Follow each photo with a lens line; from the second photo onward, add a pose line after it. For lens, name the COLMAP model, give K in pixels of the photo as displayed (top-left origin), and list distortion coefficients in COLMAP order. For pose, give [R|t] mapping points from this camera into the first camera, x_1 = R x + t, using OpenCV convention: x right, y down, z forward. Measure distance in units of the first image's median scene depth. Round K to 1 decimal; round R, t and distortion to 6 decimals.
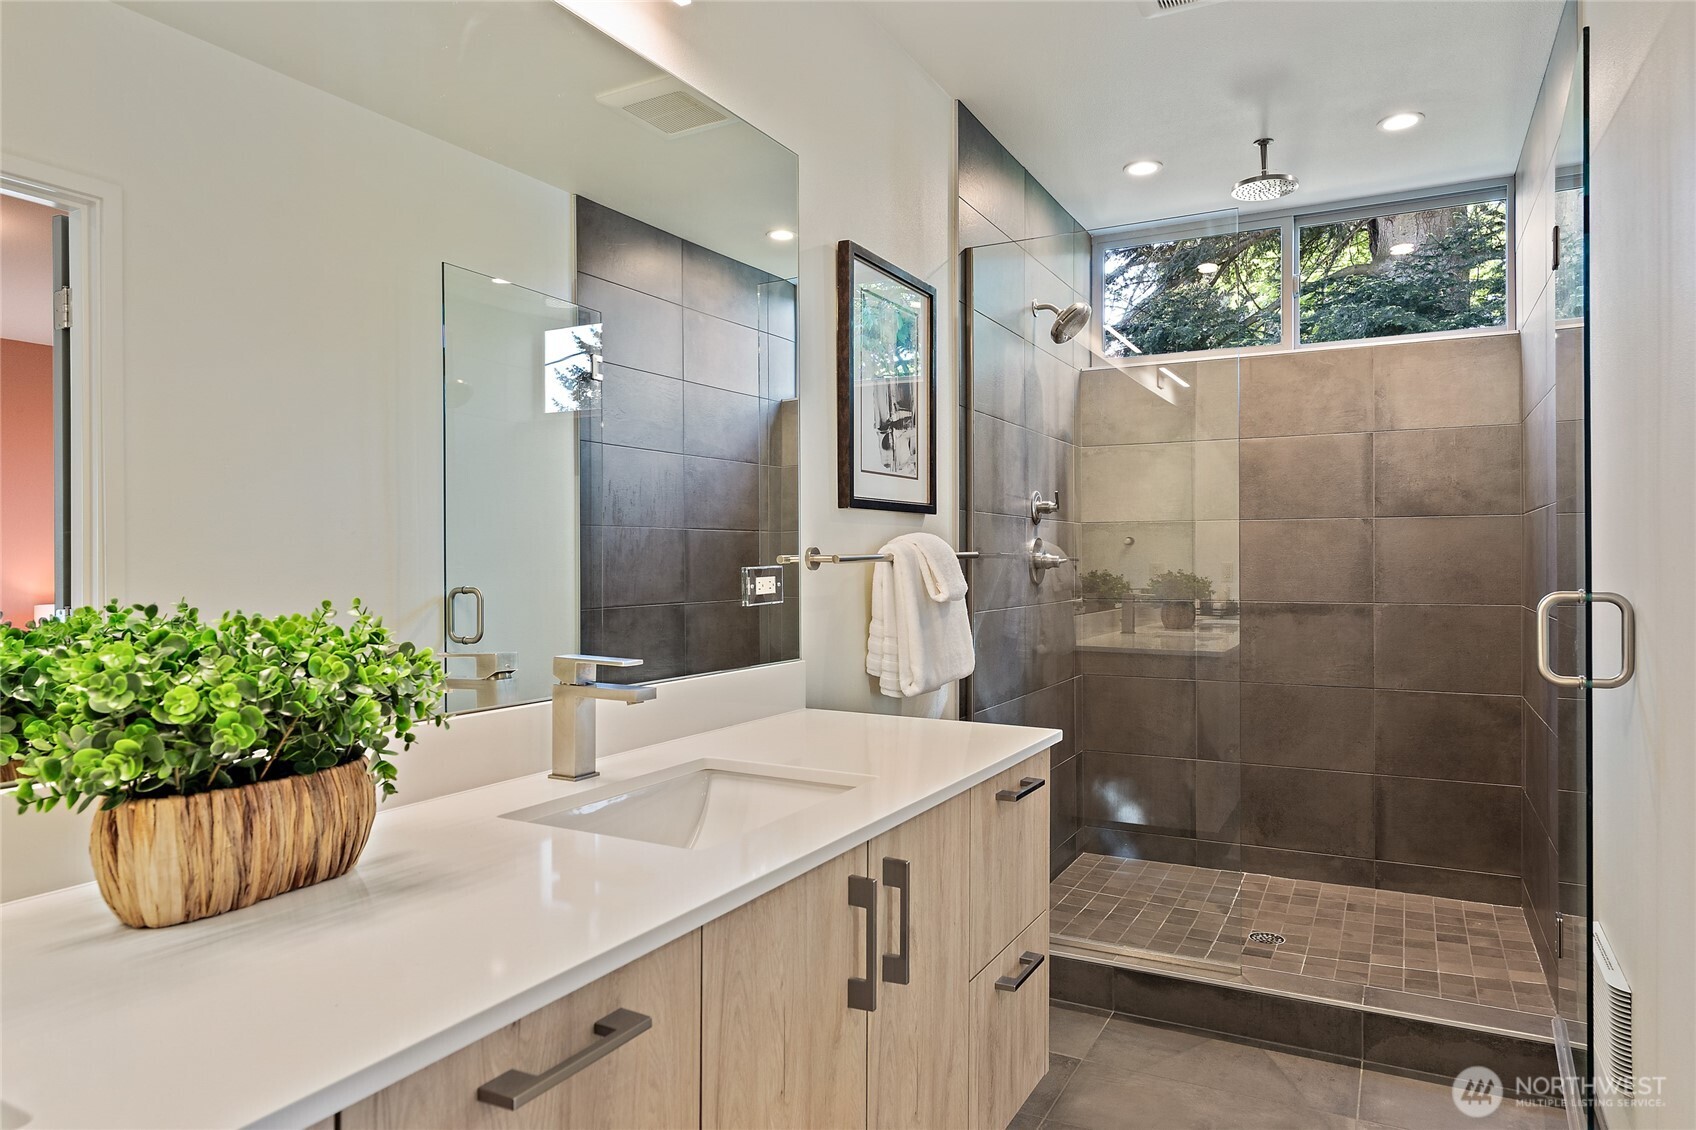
lens RADIAL K [[1036.2, 0, 855.2], [0, 1036.2, 552.4], [0, 0, 1]] dist [0.001253, 0.001095]
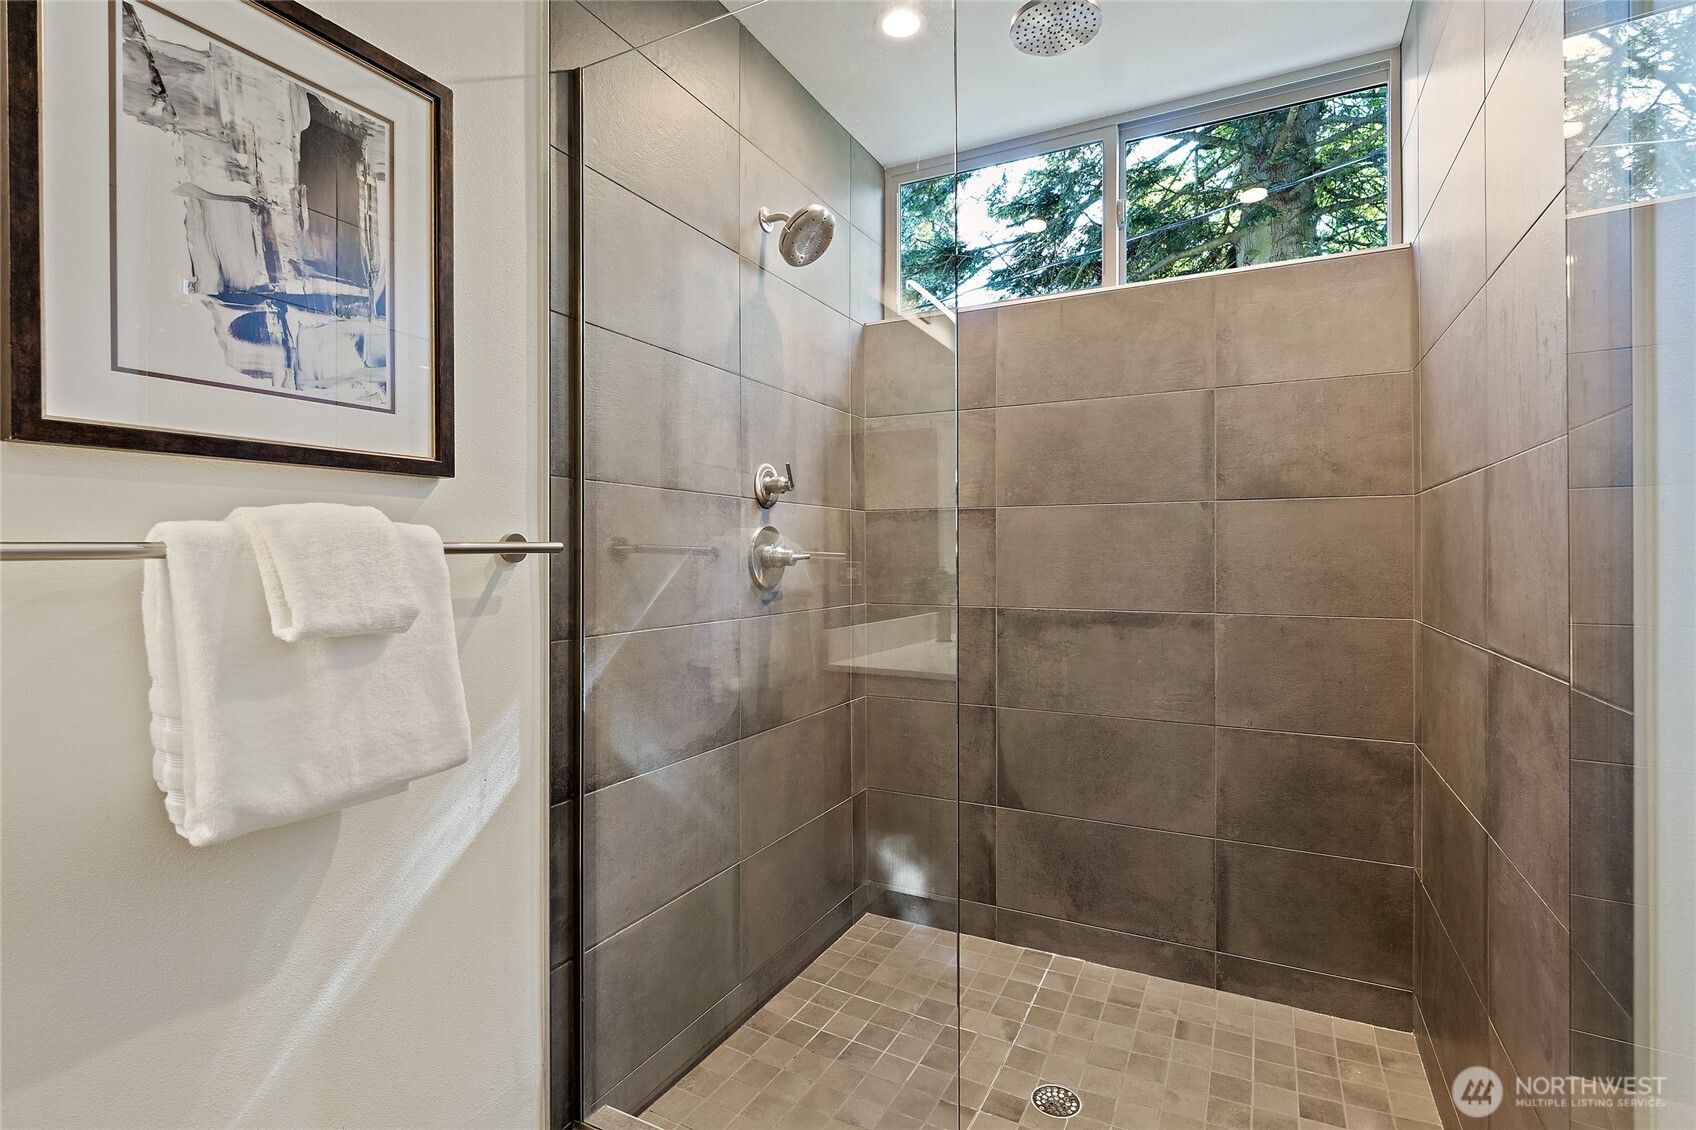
lens RADIAL K [[797.4, 0, 848.1], [0, 797.4, 546.4], [0, 0, 1]] dist [-0.001111, -0.000734]
pose [[0.999966, 0.002258, 0.007959, 0.228056], [-0.002230, 0.999991, -0.003592, 0.002526], [-0.007967, 0.003574, 0.999962, 0.420543]]
